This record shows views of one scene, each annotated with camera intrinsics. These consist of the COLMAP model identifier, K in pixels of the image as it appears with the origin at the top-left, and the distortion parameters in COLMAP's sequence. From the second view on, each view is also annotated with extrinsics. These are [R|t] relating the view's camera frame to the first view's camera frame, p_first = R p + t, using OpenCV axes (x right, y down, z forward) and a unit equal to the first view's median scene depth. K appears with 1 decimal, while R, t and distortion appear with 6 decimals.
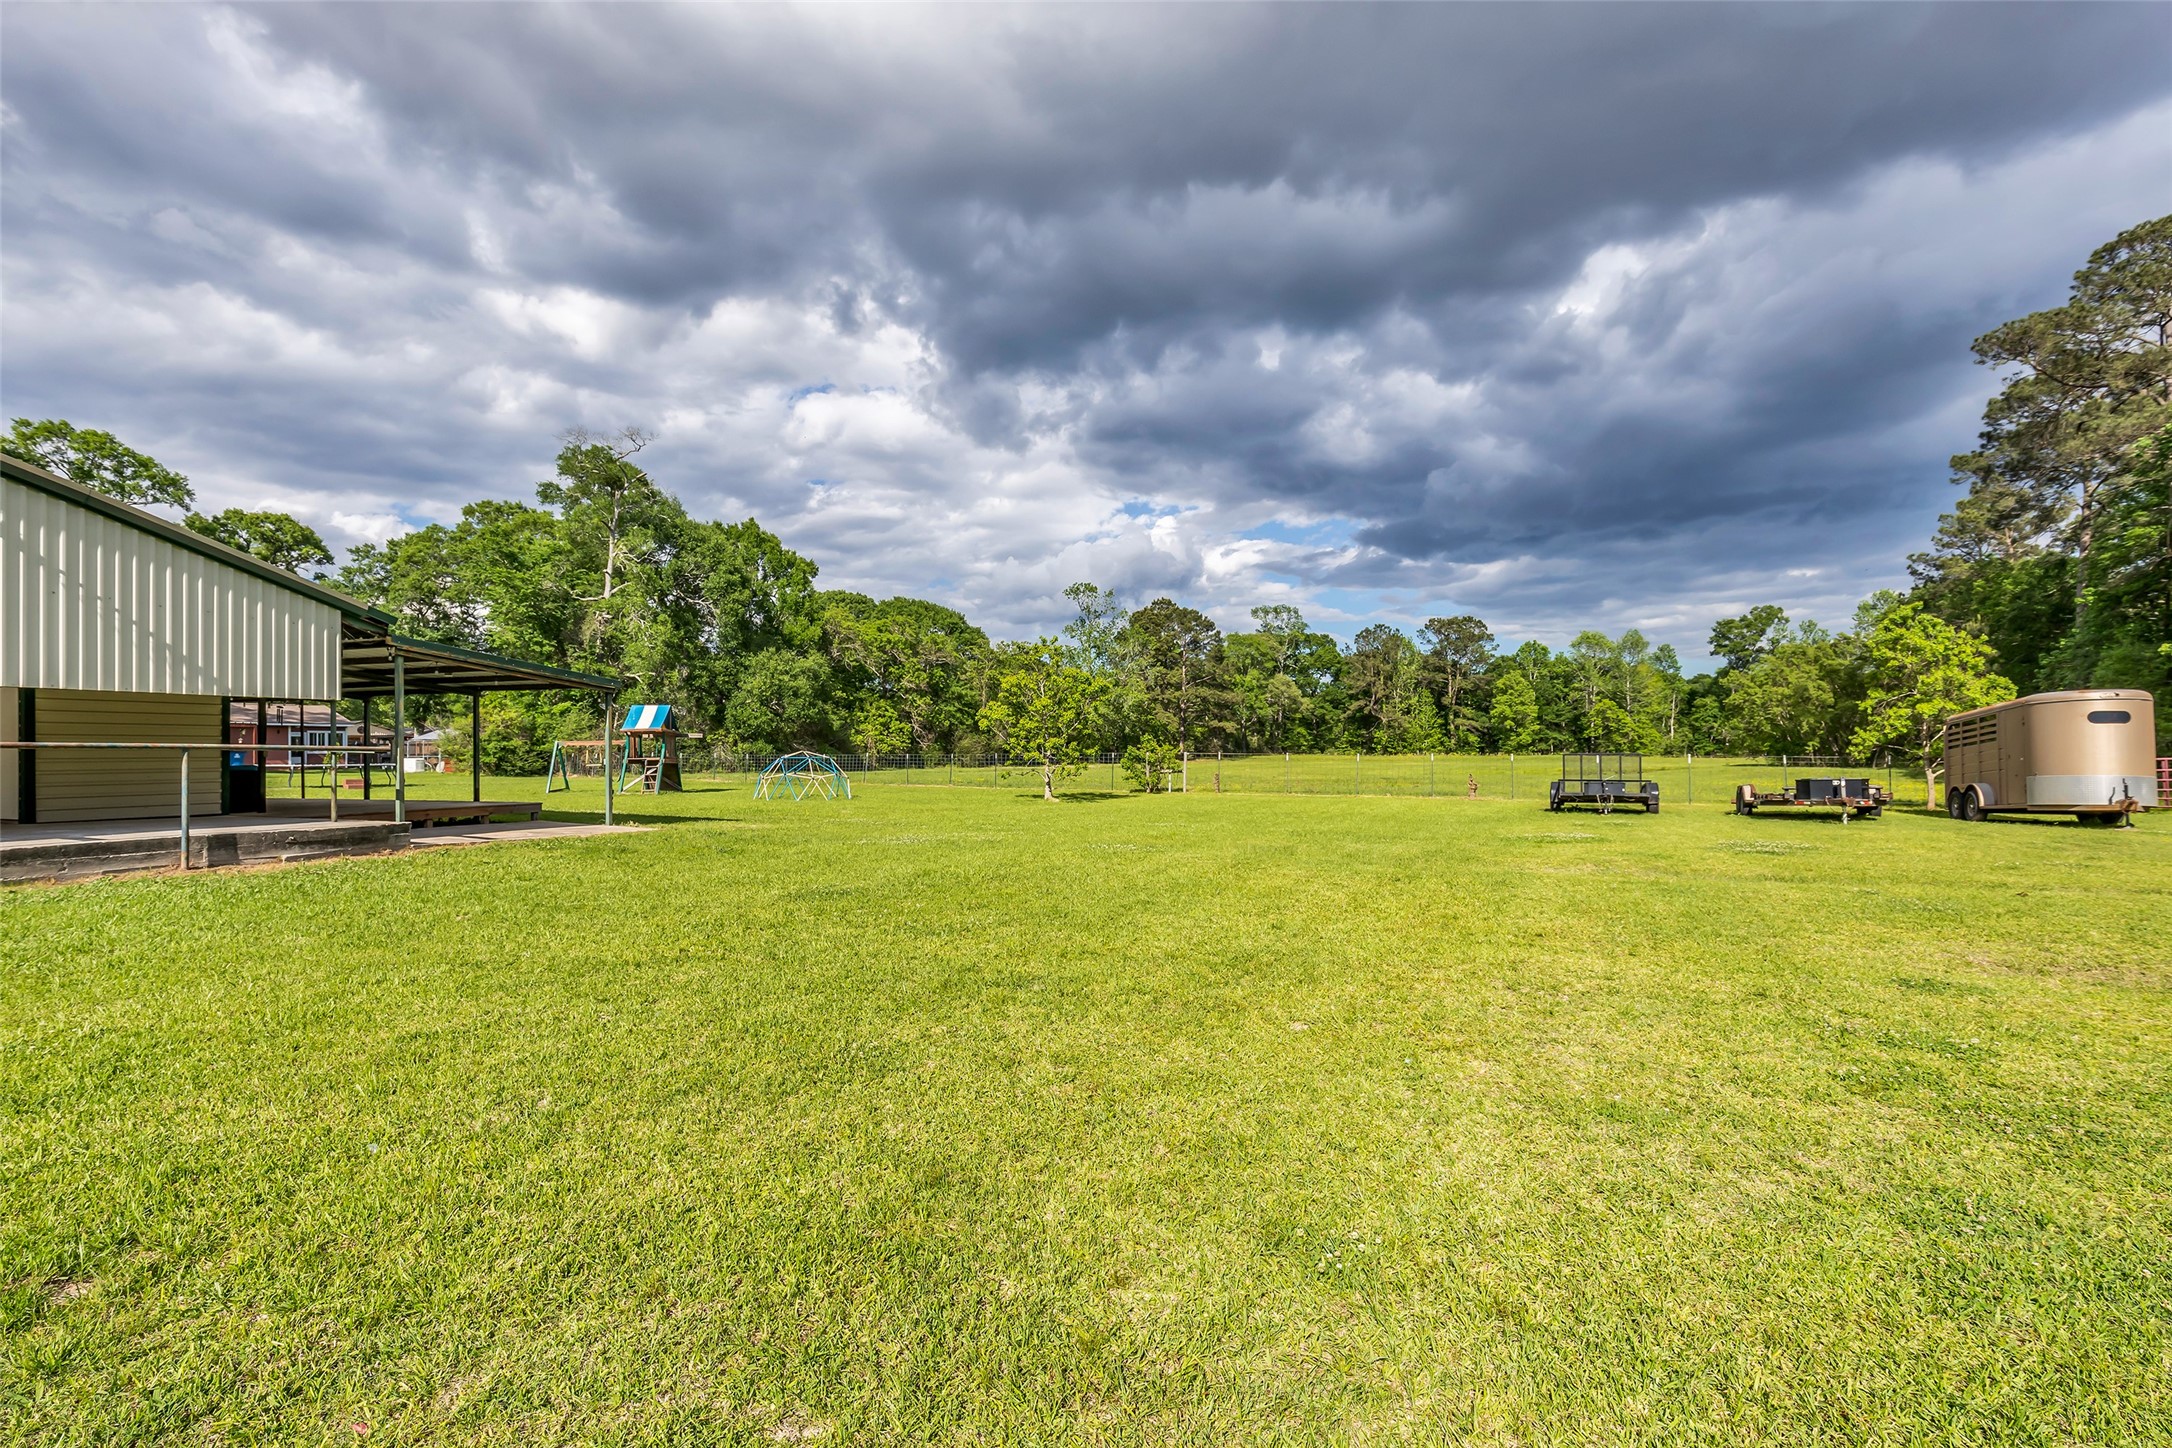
lens RADIAL K [[999.8, 0, 1080.4], [0, 999.8, 728.8], [0, 0, 1]] dist [-0.003660, -0.000888]
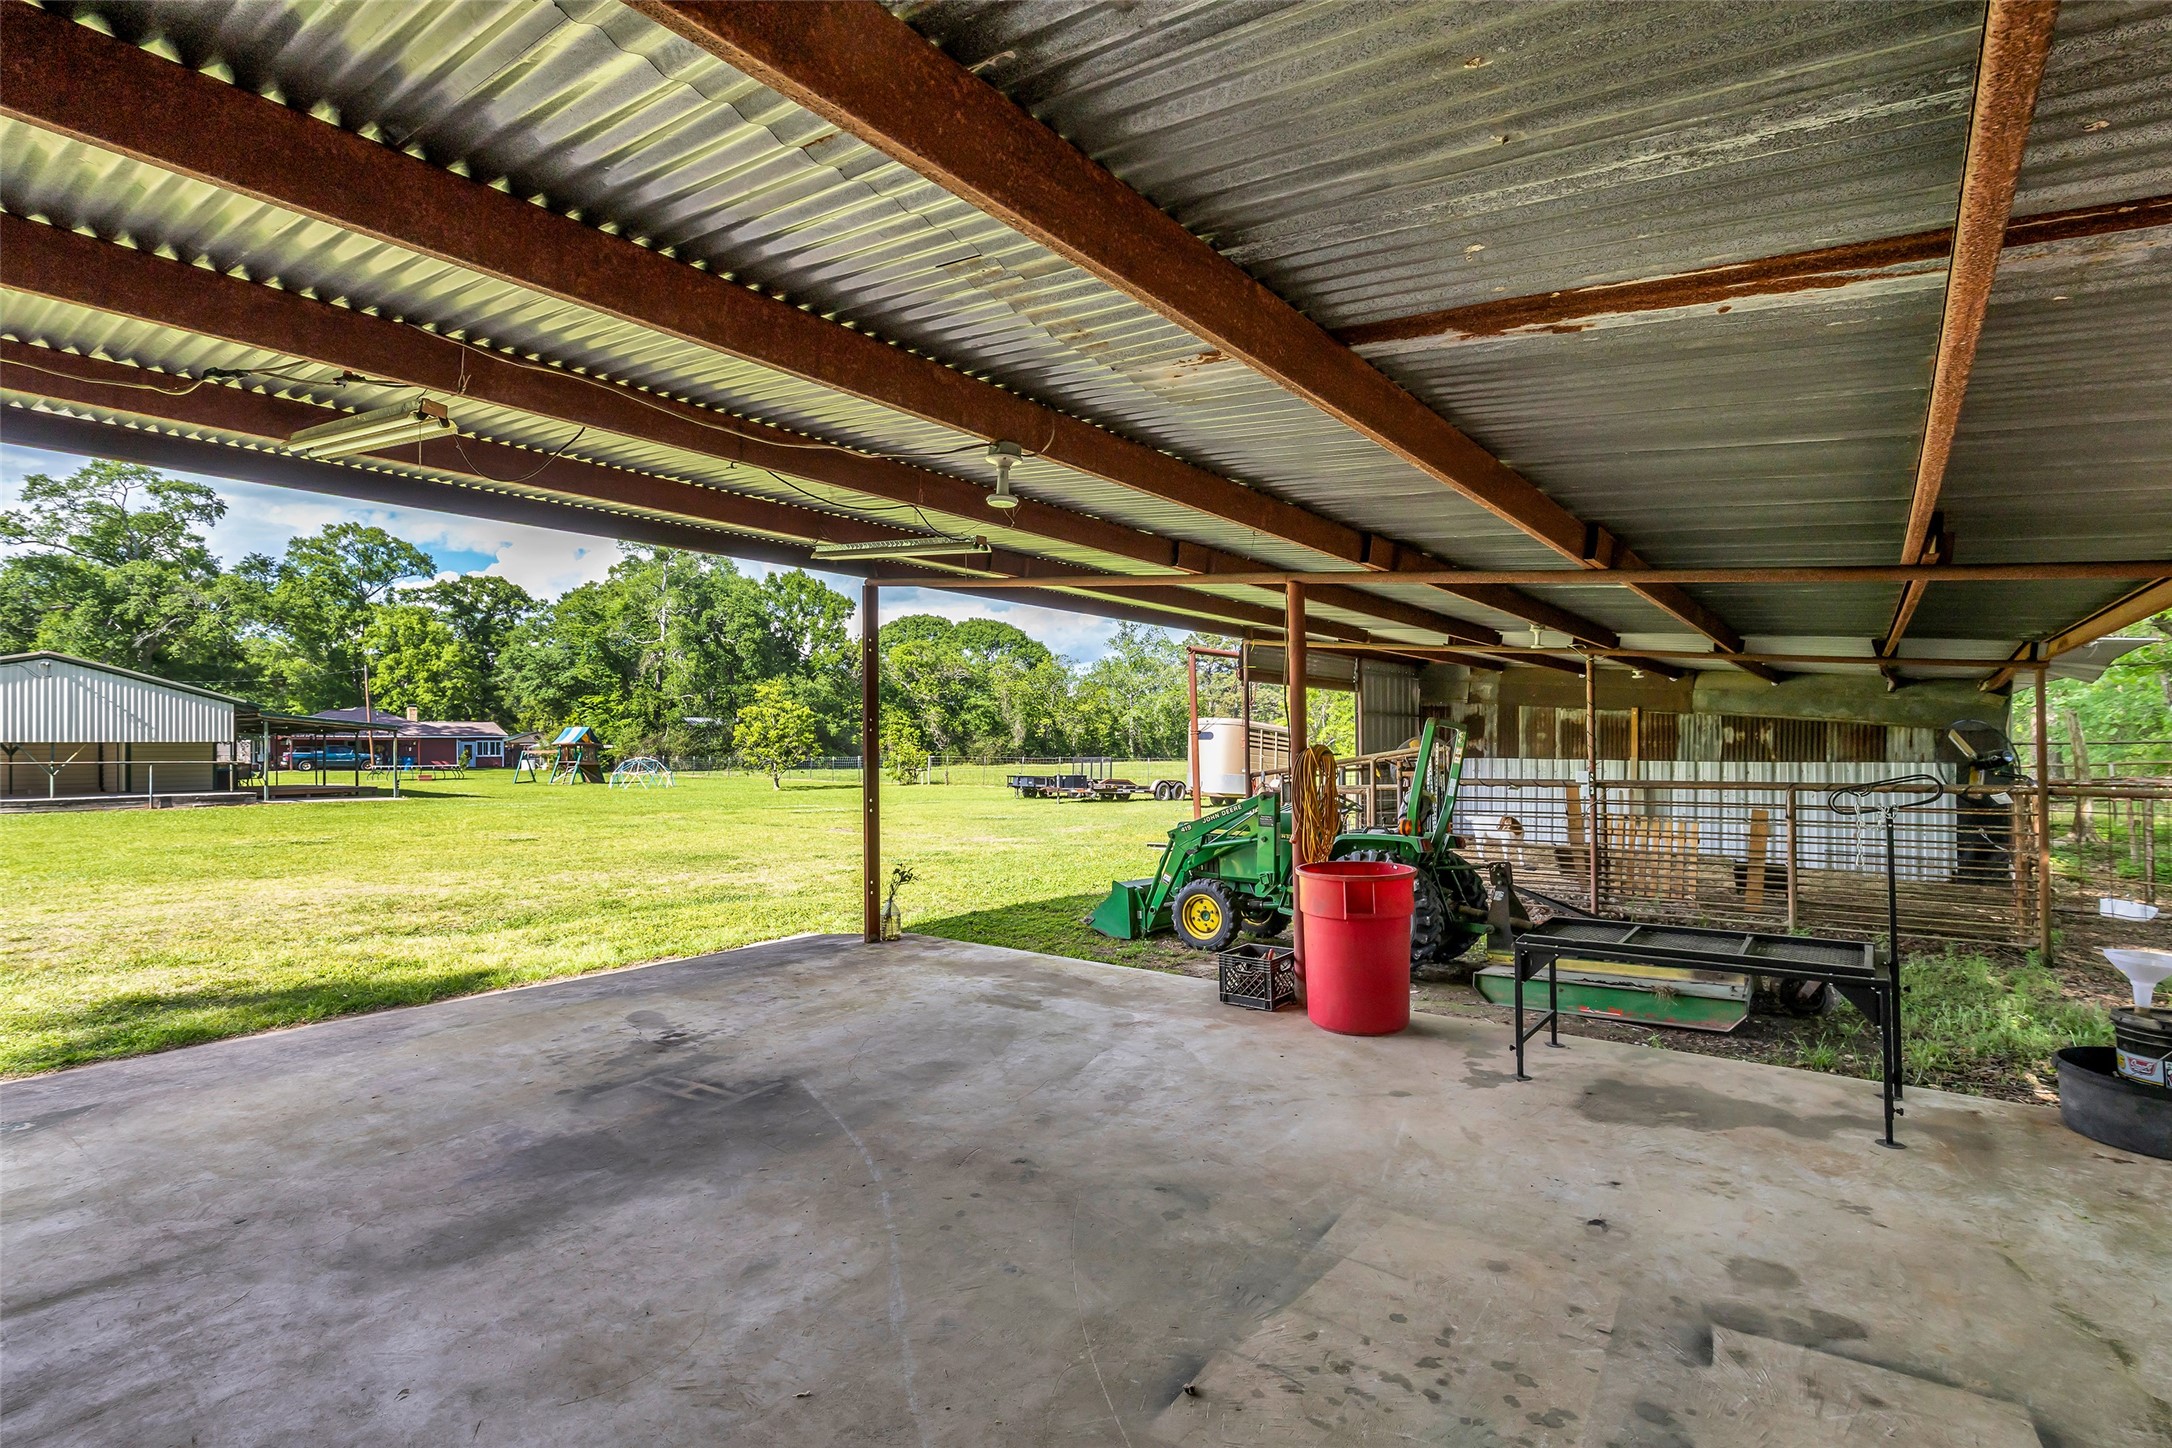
lens RADIAL K [[999.8, 0, 1093.3], [0, 999.8, 727.3], [0, 0, 1]] dist [-0.003660, -0.000888]
pose [[0.973041, 0.004214, -0.230595, 0.435883], [-0.003169, 0.999983, 0.004899, -0.020901], [0.230612, -0.004036, 0.973037, -0.211337]]
